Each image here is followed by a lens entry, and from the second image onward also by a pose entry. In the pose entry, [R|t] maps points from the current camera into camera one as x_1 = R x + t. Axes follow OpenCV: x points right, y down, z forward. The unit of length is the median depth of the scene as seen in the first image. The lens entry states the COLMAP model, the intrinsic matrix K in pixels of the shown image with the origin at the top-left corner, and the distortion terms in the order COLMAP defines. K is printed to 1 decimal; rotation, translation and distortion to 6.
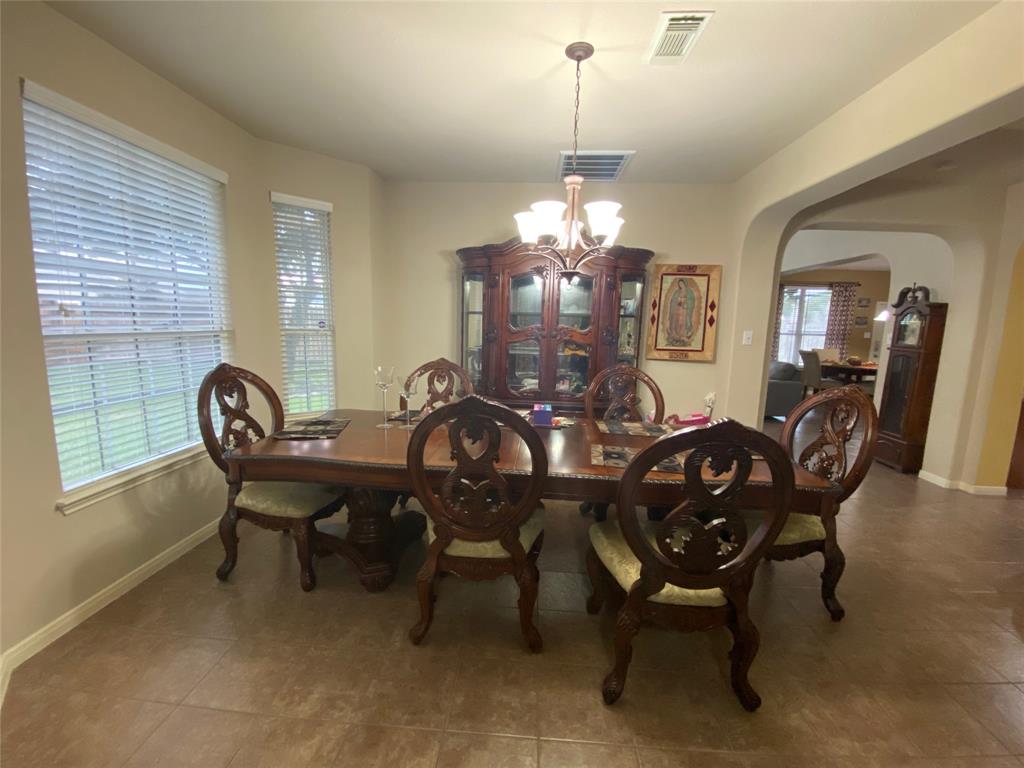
lens RADIAL K [[417.4, 0, 512.0], [0, 417.4, 384.0], [0, 0, 1]] dist [0.027603, -0.023208]
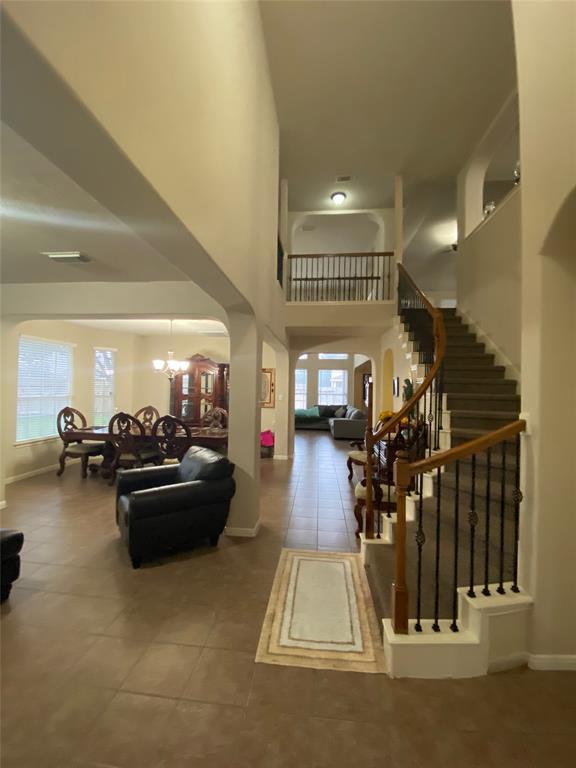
lens RADIAL K [[313.1, 0, 289.2], [0, 313.1, 385.4], [0, 0, 1]] dist [0.027603, -0.023208]
pose [[0.998735, -0.008980, -0.049465, 1.055864], [0.001080, 0.987524, -0.157467, 0.162883], [0.050262, 0.157214, 0.986285, -1.228424]]
